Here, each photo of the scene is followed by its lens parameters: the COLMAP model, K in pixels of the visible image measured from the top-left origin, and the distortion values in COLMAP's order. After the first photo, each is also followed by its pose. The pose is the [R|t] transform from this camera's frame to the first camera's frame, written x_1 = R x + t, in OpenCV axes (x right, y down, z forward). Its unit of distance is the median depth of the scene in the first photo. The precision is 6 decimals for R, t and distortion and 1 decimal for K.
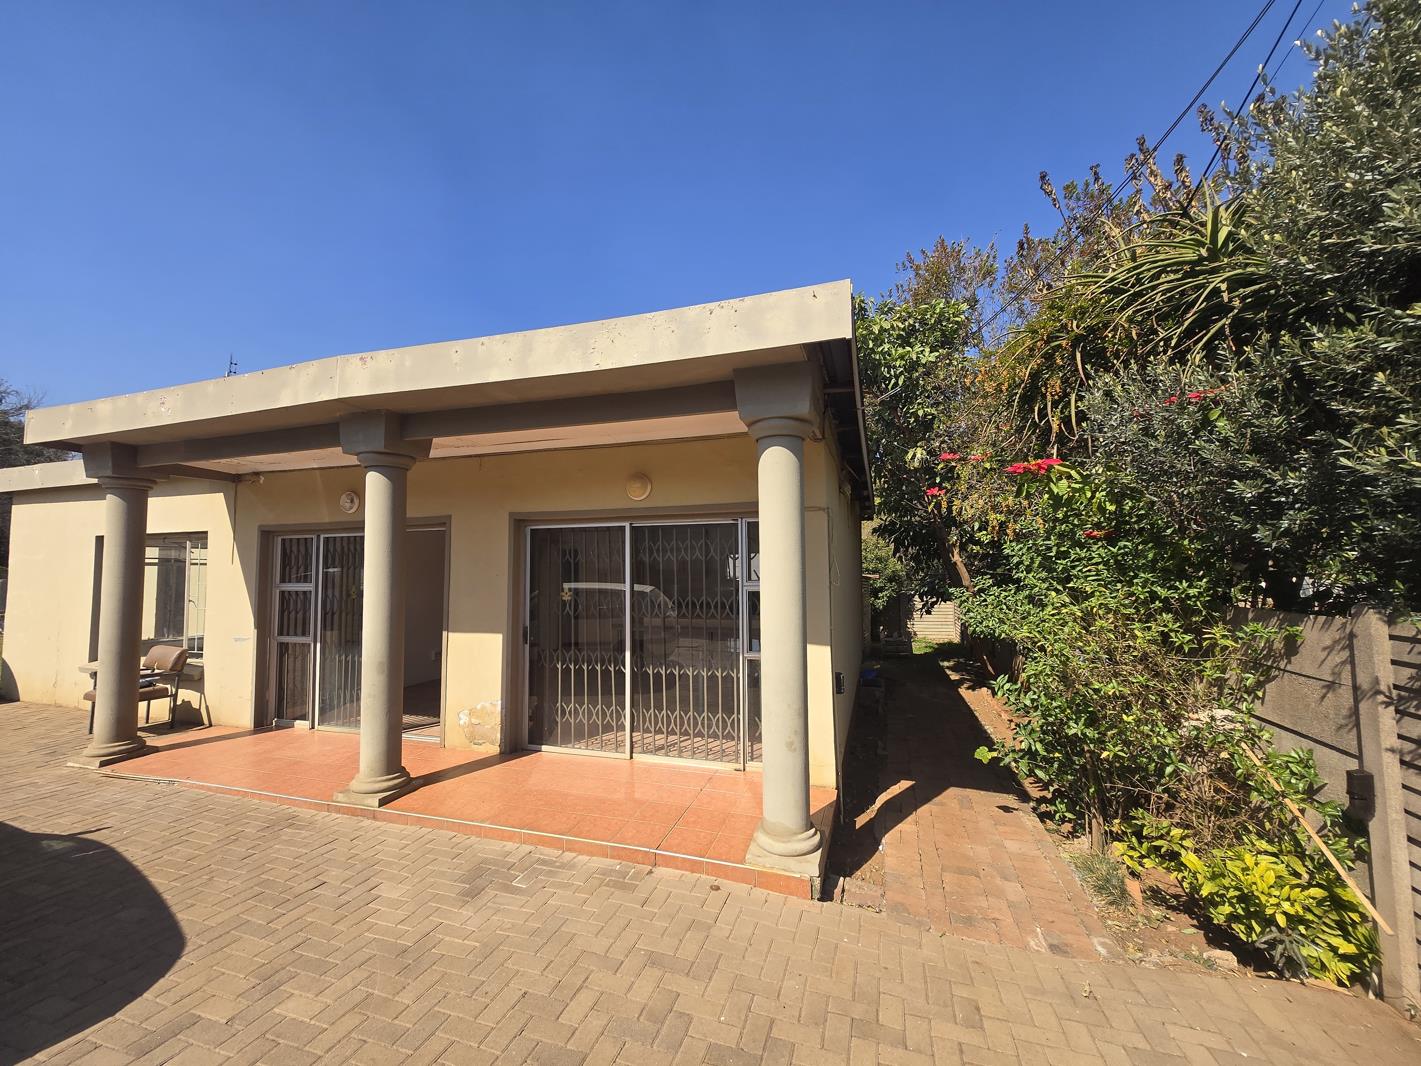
lens RADIAL K [[556.3, 0, 709.7], [0, 556.3, 536.8], [0, 0, 1]] dist [0.010461, -0.004927]
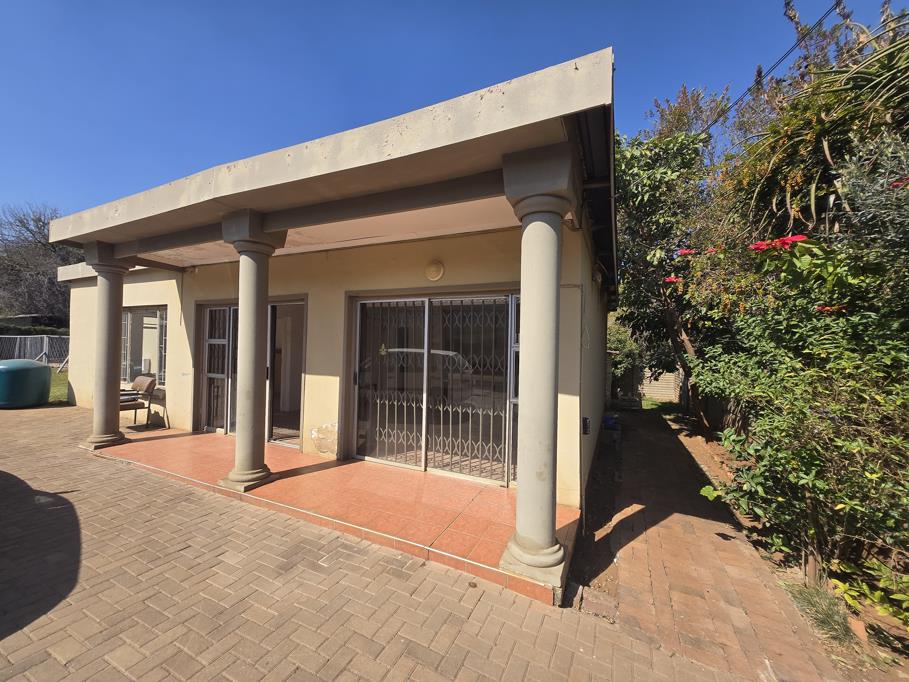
lens RADIAL K [[355.9, 0, 454.0], [0, 355.9, 343.4], [0, 0, 1]] dist [0.010461, -0.004927]
pose [[0.990251, 0.029858, -0.136058, 0.042986], [-0.023439, 0.998546, 0.048539, 0.045831], [0.137309, -0.044877, 0.989511, 0.175807]]
